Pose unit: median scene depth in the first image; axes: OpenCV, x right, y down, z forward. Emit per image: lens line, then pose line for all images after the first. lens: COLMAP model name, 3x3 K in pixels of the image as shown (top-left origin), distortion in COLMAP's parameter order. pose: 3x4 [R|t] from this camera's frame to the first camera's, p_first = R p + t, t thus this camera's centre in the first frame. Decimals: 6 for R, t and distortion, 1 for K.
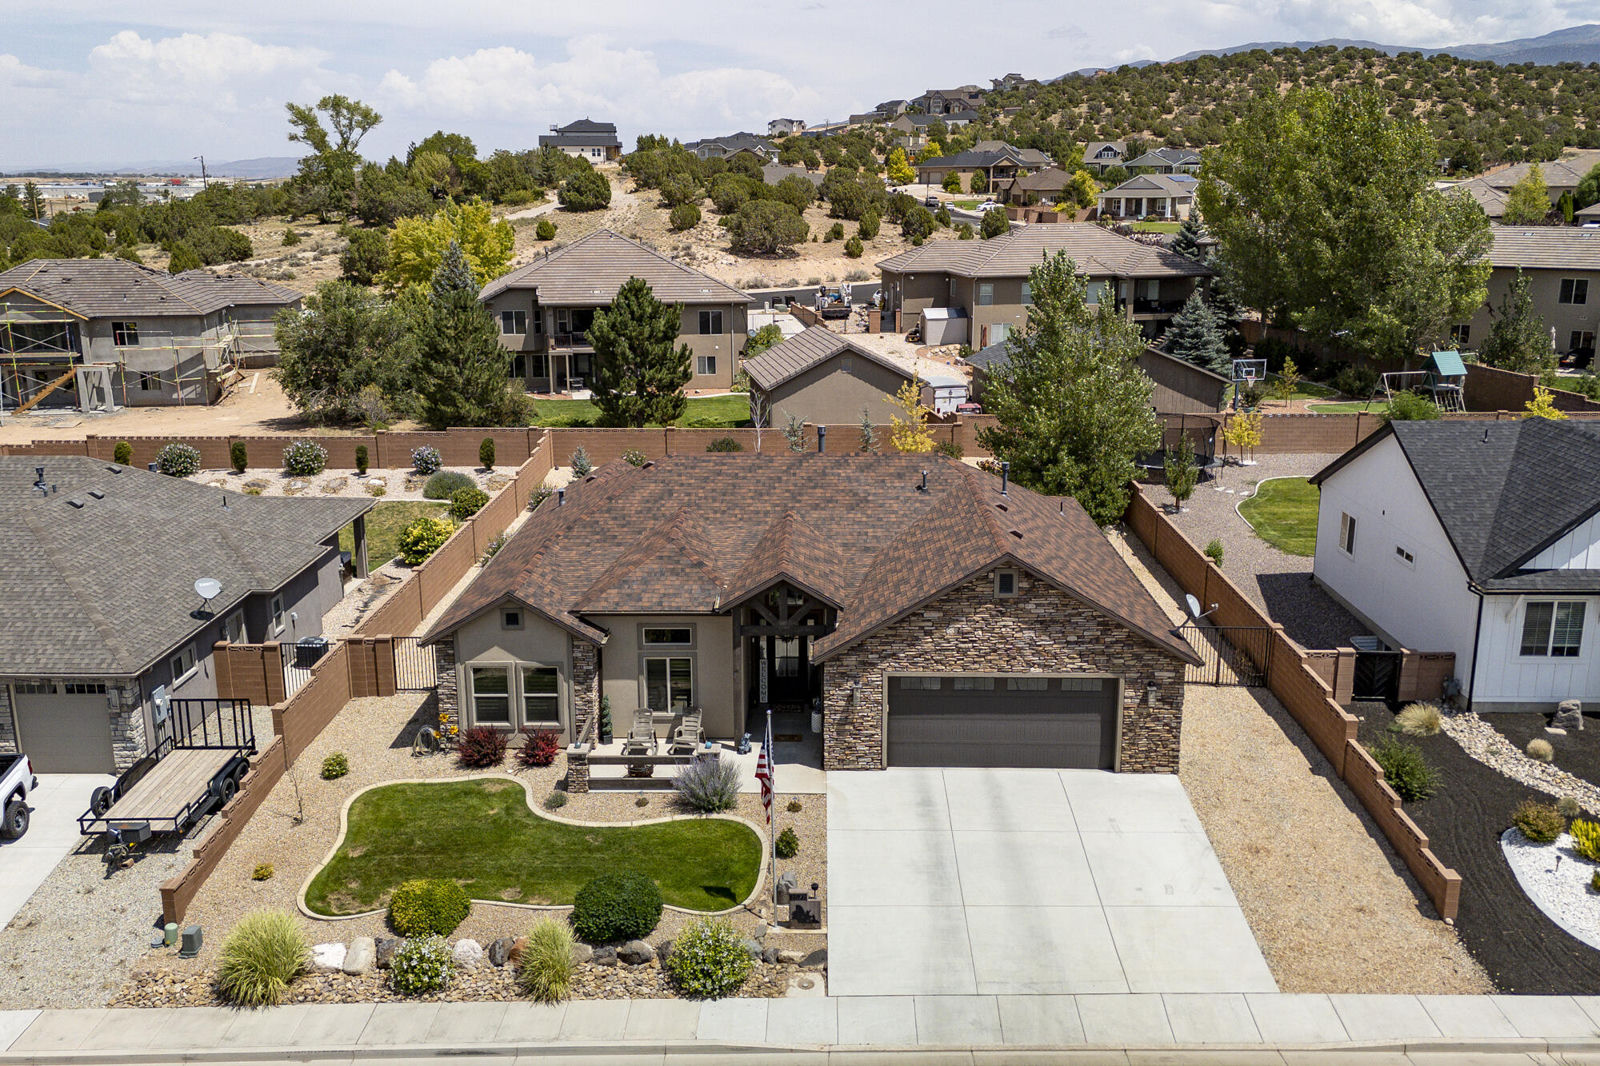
lens RADIAL K [[1390.8, 0, 795.5], [0, 1390.8, 525.3], [0, 0, 1]] dist [0.093348, -0.113091]
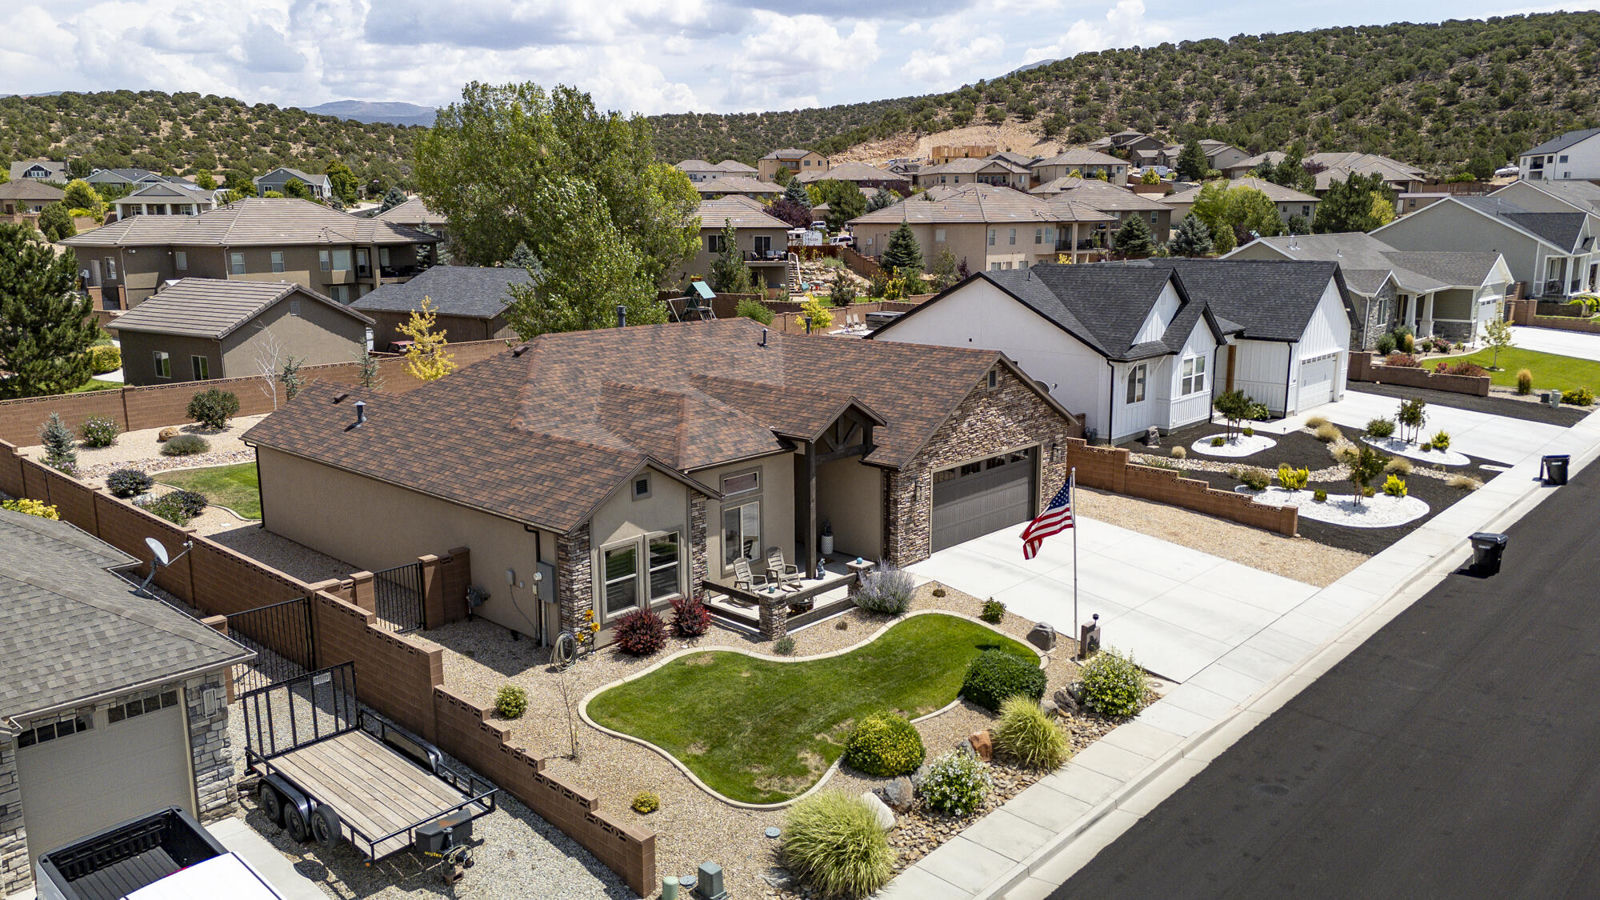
lens RADIAL K [[1170.6, 0, 808.2], [0, 1170.6, 446.7], [0, 0, 1]] dist [0.105568, -0.123520]
pose [[0.665926, -0.144529, 0.731884, -0.672673], [0.181510, 0.982963, 0.028958, 0.038174], [-0.723600, 0.113560, 0.680813, 0.391000]]
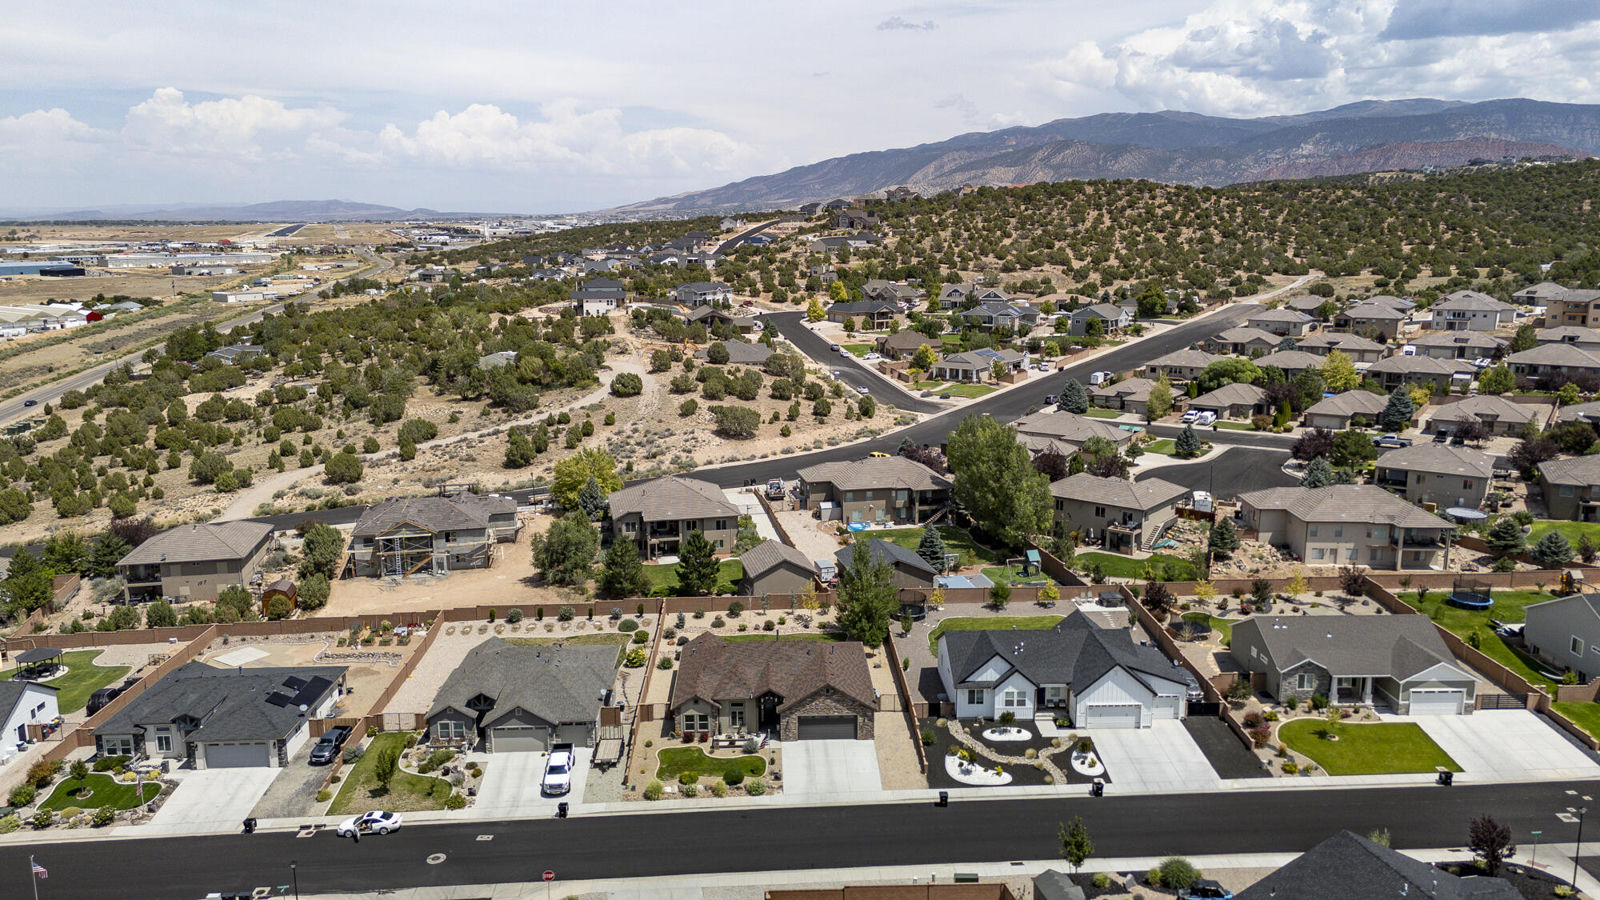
lens RADIAL K [[1162.8, 0, 800.0], [0, 1162.8, 450.0], [0, 0, 1]] dist [0.113902, -0.123498]
pose [[0.998531, -0.012301, 0.052761, -0.081495], [0.014884, 0.998695, -0.048845, -0.435534], [-0.052091, 0.049559, 0.997412, -2.099620]]
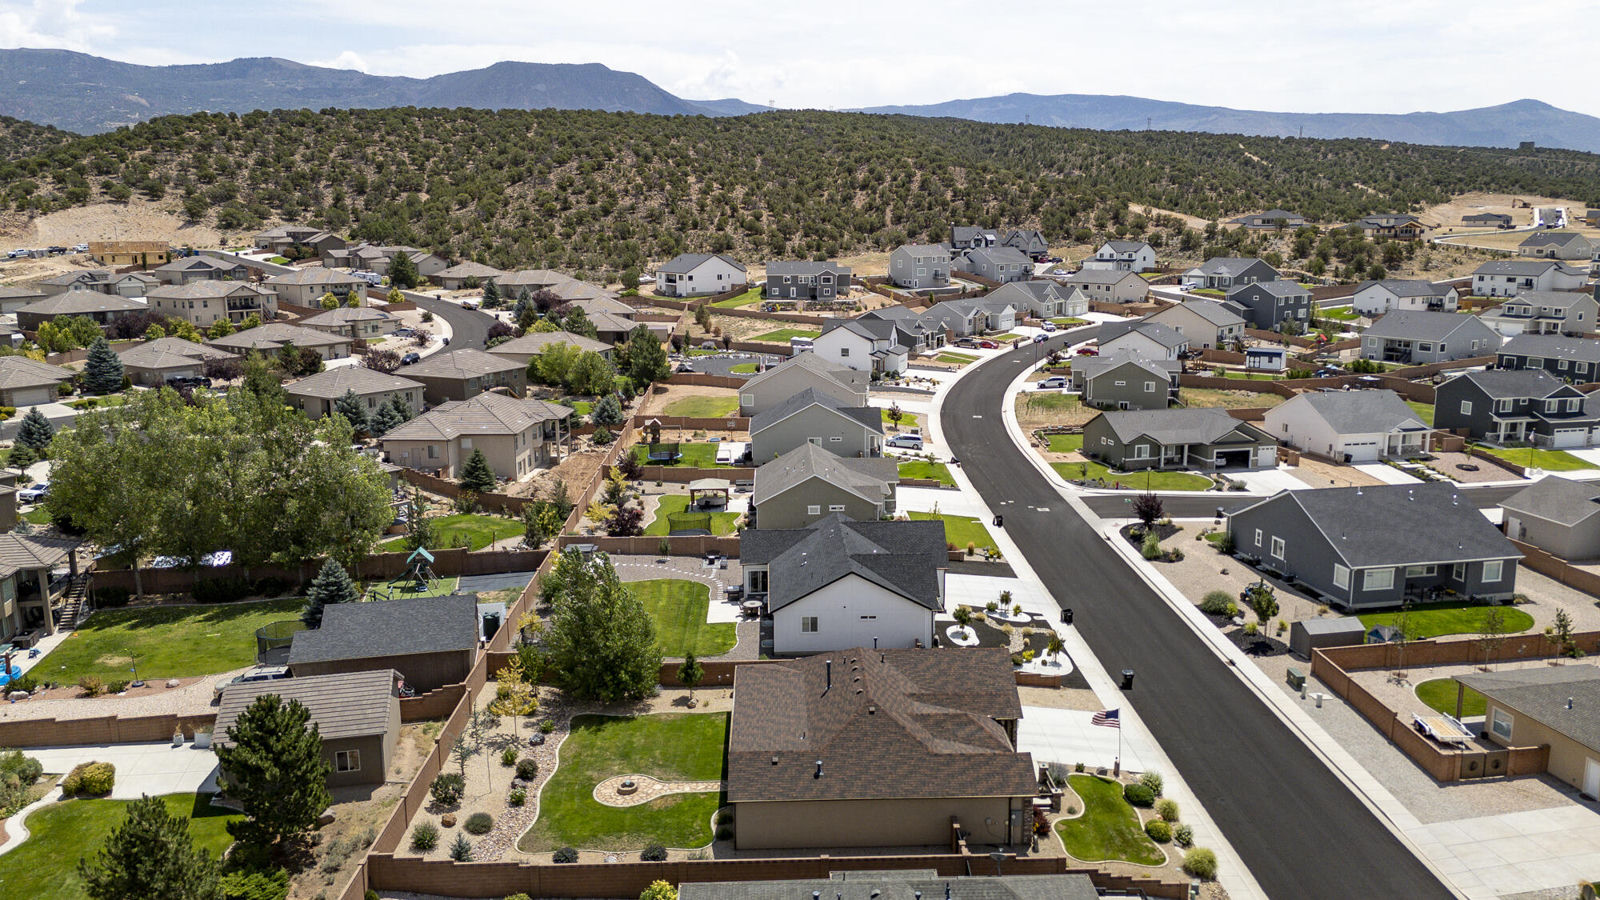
lens RADIAL K [[1170.6, 0, 808.2], [0, 1170.6, 446.7], [0, 0, 1]] dist [0.105568, -0.123520]
pose [[-0.066688, -0.191749, 0.979176, -1.883751], [0.246898, 0.947670, 0.202394, -0.863339], [-0.966744, 0.255253, -0.015856, 1.210036]]
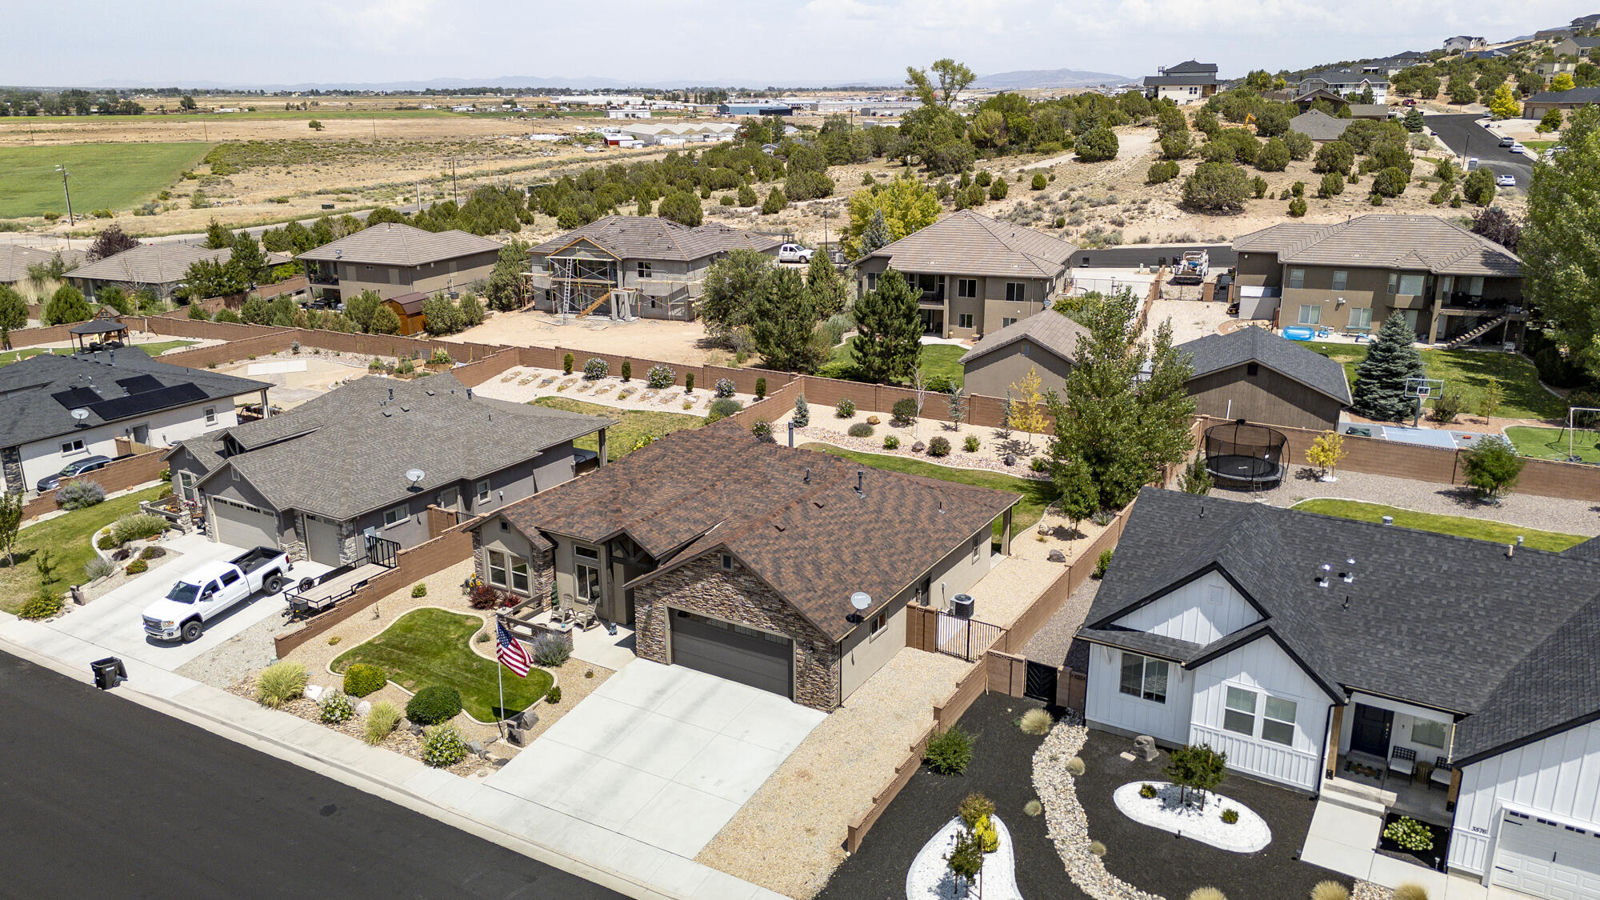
lens RADIAL K [[1170.6, 0, 808.2], [0, 1170.6, 446.7], [0, 0, 1]] dist [0.105568, -0.123520]
pose [[0.870551, 0.144207, -0.470474, 0.749978], [-0.119565, 0.989431, 0.082035, -0.182638], [0.477332, -0.015164, 0.878592, -0.064357]]
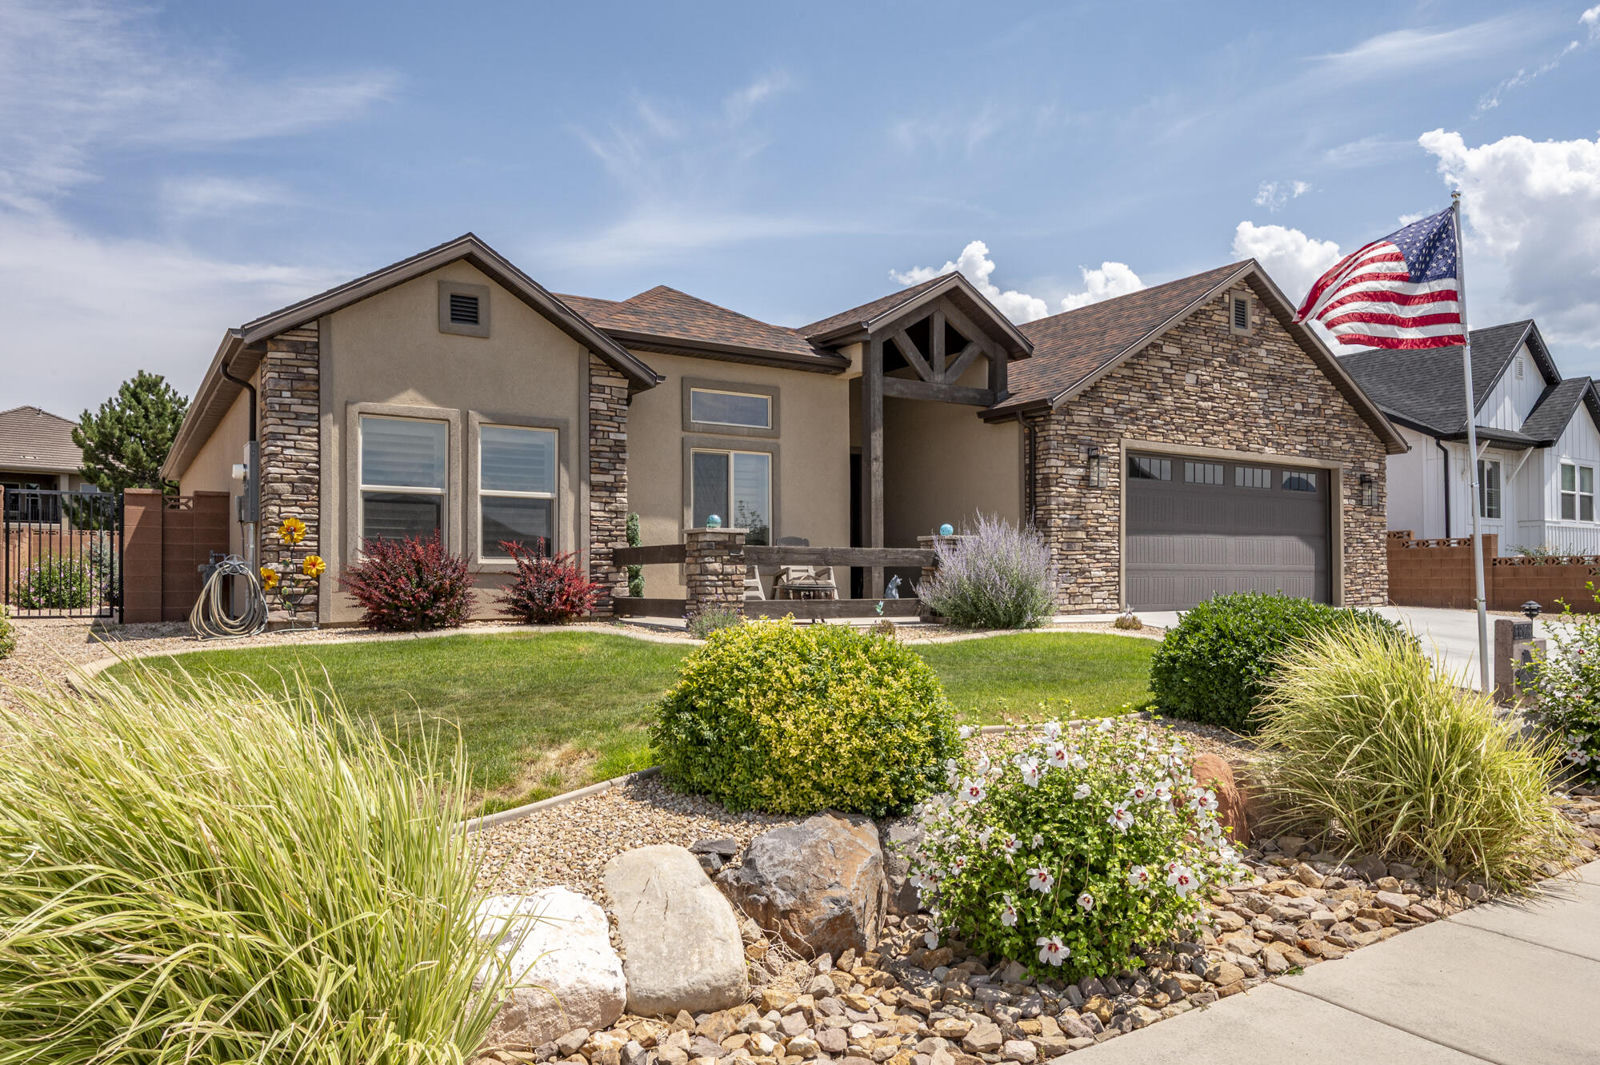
lens RADIAL K [[1082.0, 0, 801.6], [0, 1082.0, 573.9], [0, 0, 1]] dist [-0.005369, 0.000355]
pose [[0.826786, 0.006095, 0.562483, -0.300457], [0.136502, 0.967880, -0.211130, 0.230217], [-0.545703, 0.251339, 0.799398, 0.676459]]
